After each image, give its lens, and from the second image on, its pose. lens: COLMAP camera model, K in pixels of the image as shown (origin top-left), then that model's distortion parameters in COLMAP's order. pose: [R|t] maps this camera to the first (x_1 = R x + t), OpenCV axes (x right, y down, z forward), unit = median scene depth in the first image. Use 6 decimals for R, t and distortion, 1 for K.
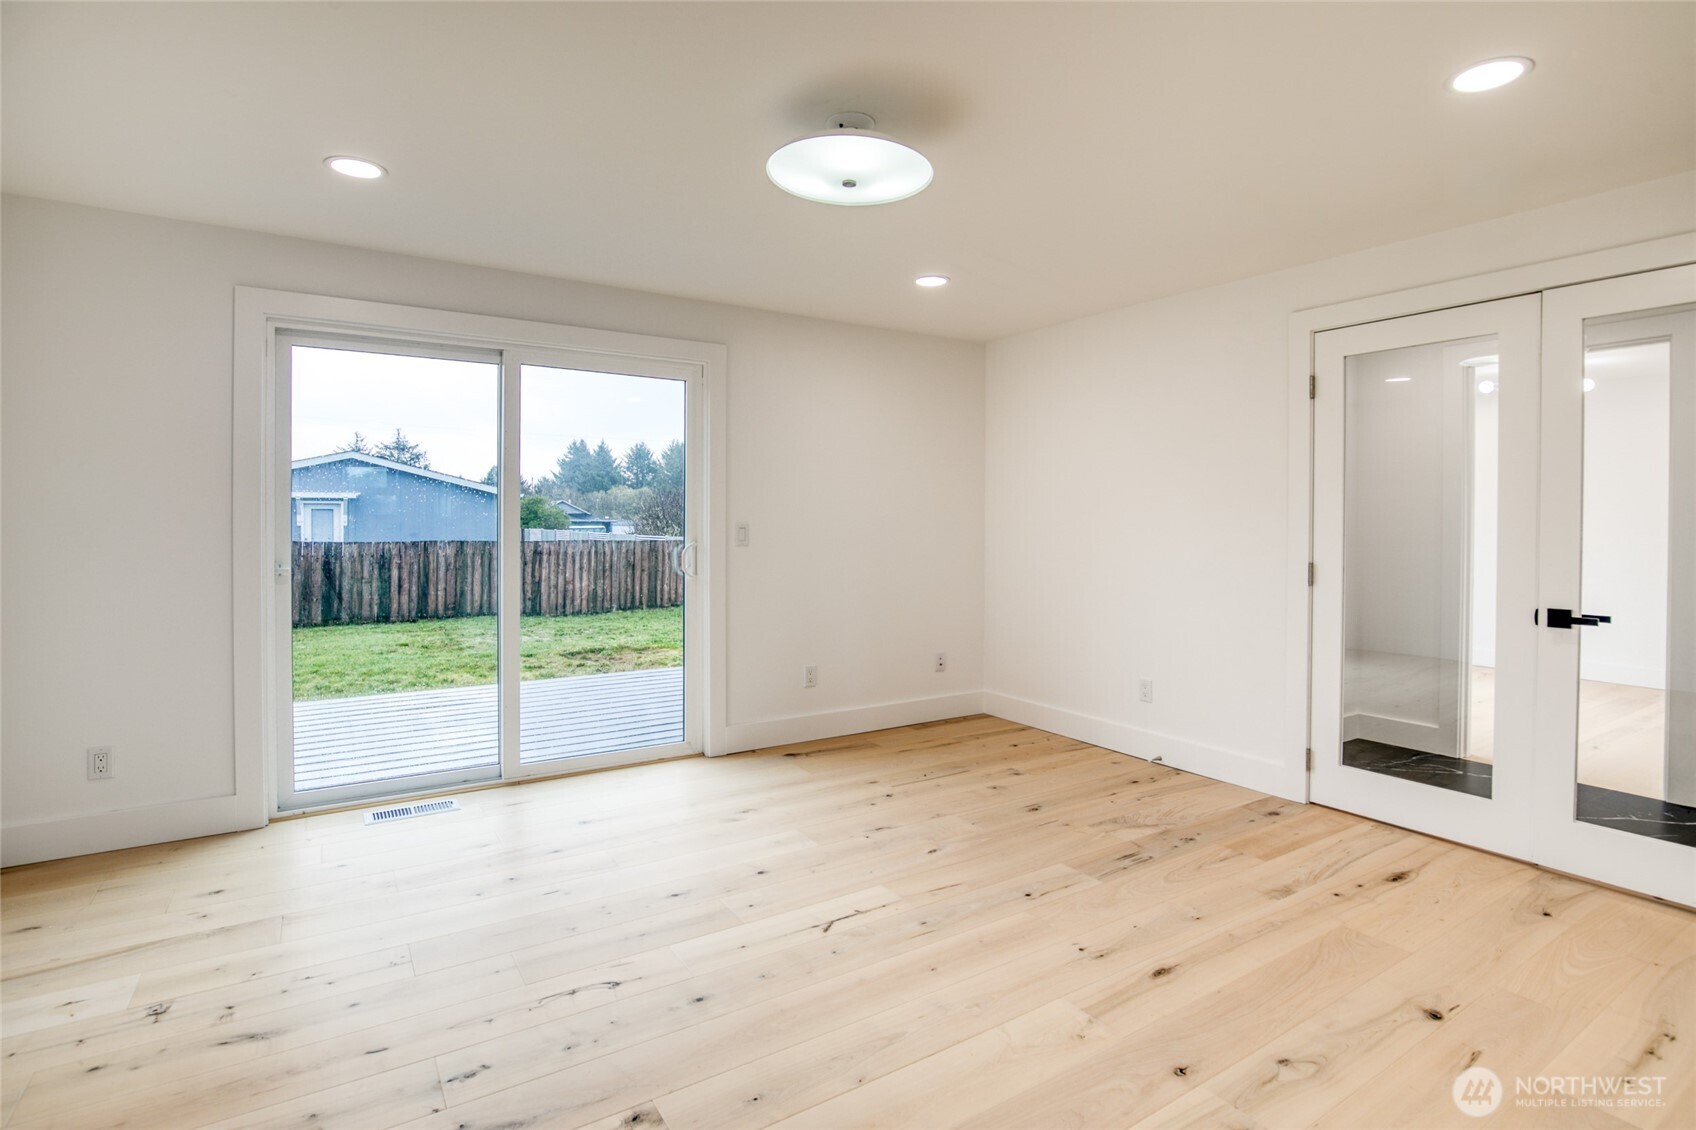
lens RADIAL K [[791.6, 0, 818.2], [0, 791.6, 528.2], [0, 0, 1]] dist [-0.032908, 0.005345]
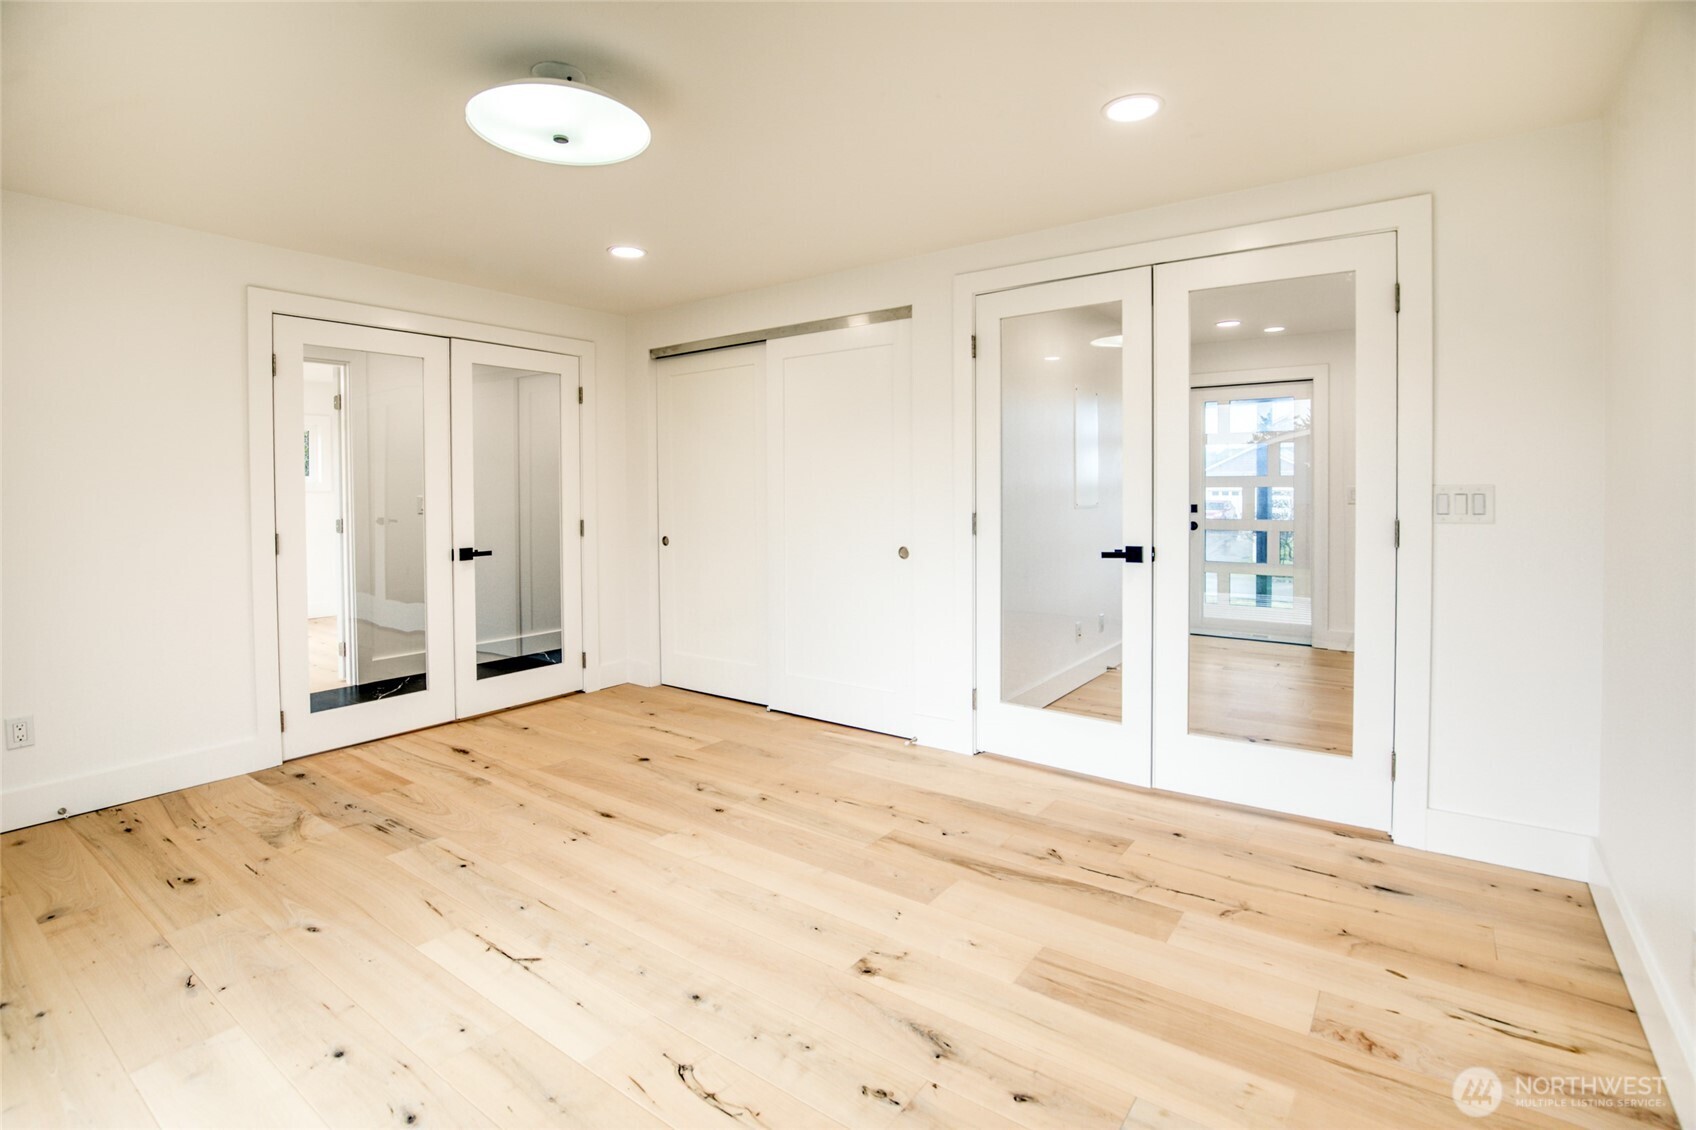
lens RADIAL K [[791.6, 0, 850.9], [0, 791.6, 556.0], [0, 0, 1]] dist [-0.032908, 0.005345]
pose [[-0.349019, -0.082533, 0.933474, -1.137146], [0.013015, 0.995591, 0.092892, -0.026116], [-0.937025, 0.044571, -0.346406, 1.200047]]
